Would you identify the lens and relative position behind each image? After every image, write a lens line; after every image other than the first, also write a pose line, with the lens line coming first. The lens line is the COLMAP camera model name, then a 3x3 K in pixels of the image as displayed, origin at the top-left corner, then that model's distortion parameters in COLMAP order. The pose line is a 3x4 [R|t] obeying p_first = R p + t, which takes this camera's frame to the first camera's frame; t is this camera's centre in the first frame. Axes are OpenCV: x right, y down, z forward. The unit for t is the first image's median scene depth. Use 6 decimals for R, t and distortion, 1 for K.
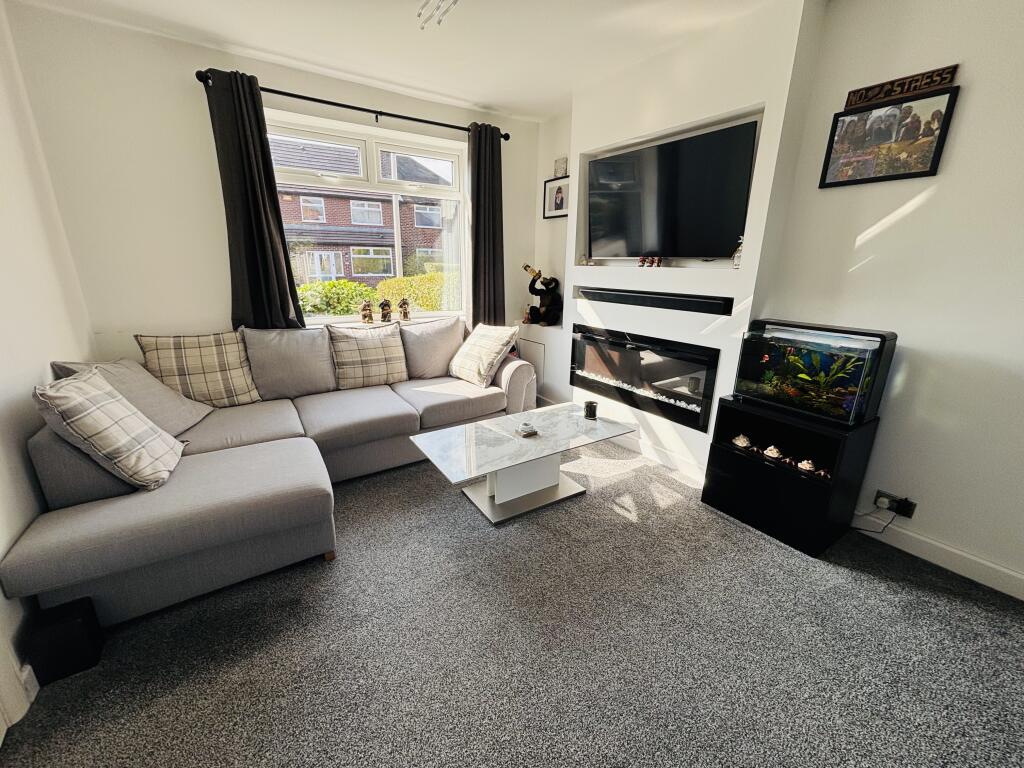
lens RADIAL K [[420.6, 0, 512.0], [0, 420.6, 384.0], [0, 0, 1]] dist [-0.001602, -0.000362]
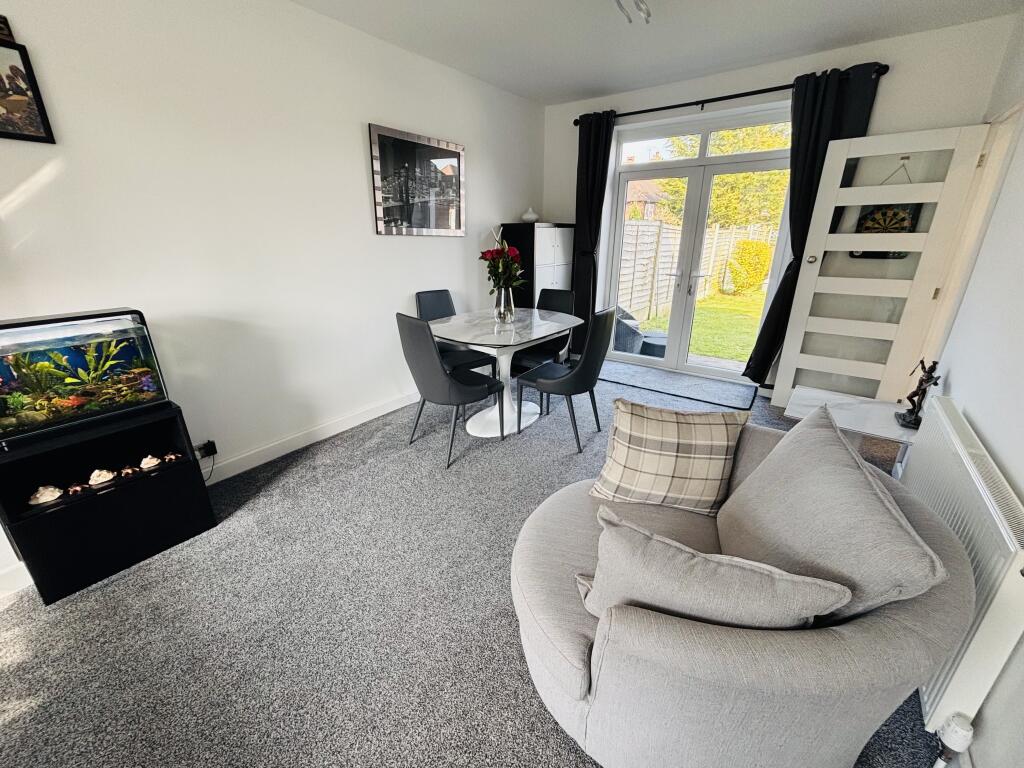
lens RADIAL K [[415.8, 0, 512.0], [0, 415.8, 384.0], [0, 0, 1]] dist [-0.003132, 0.000147]
pose [[-0.341797, -0.328247, 0.880584, -0.315580], [0.261058, 0.866975, 0.424503, -0.133642], [-0.902787, 0.374977, -0.210638, 0.412948]]
